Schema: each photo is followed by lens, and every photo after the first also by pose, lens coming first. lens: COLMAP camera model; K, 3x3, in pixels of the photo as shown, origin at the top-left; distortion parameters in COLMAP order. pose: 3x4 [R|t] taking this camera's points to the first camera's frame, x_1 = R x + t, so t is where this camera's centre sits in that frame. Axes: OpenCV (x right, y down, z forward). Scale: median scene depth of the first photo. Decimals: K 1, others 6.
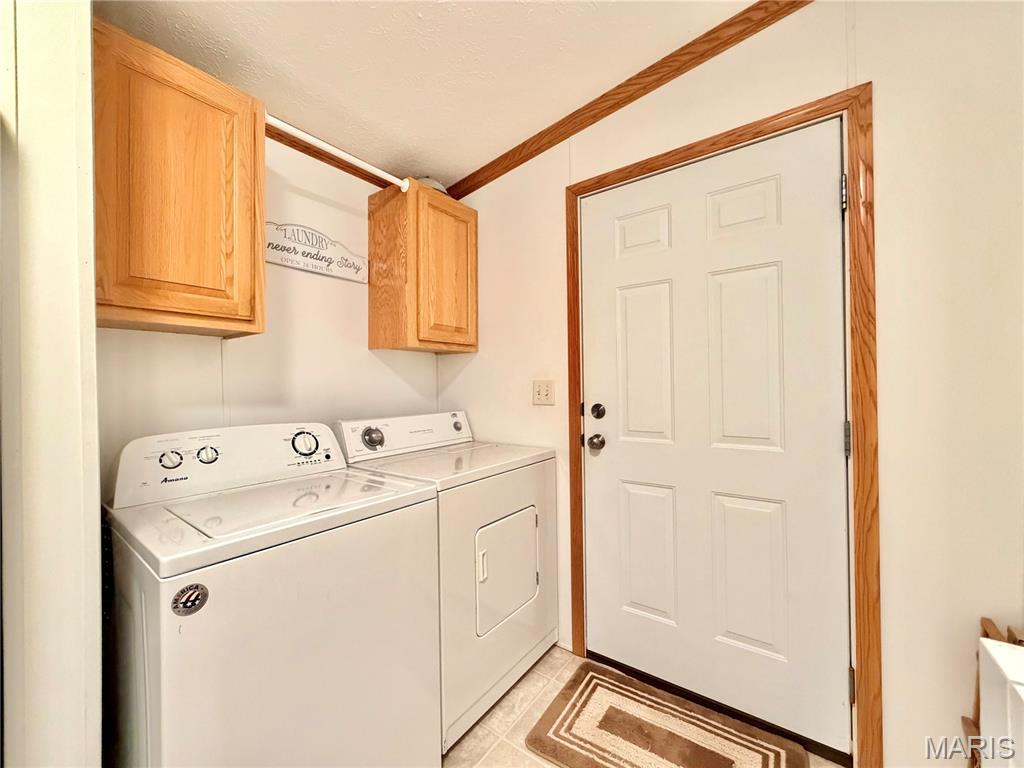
lens RADIAL K [[408.0, 0, 510.5], [0, 408.0, 384.9], [0, 0, 1]] dist [0.001991, -0.000651]
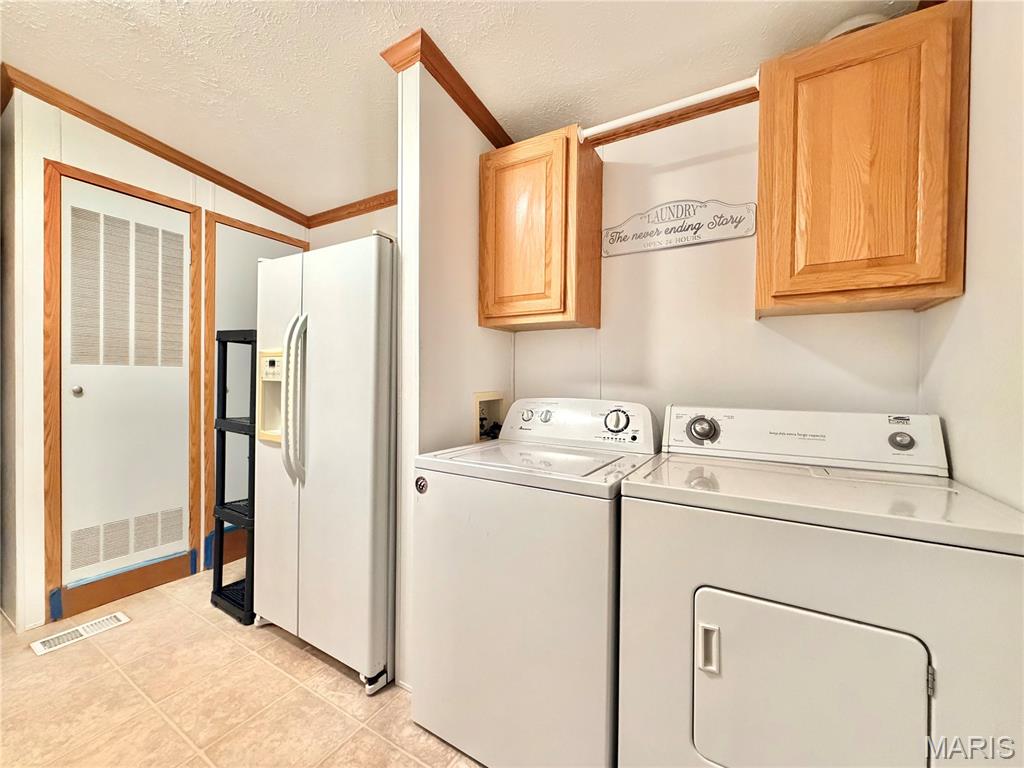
lens RADIAL K [[408.0, 0, 509.9], [0, 408.0, 385.3], [0, 0, 1]] dist [0.001991, -0.000651]
pose [[0.106522, 0.024454, -0.994010, 0.413599], [-0.011877, 0.999658, 0.023320, 0.026448], [0.994239, 0.009322, 0.106776, 0.509724]]
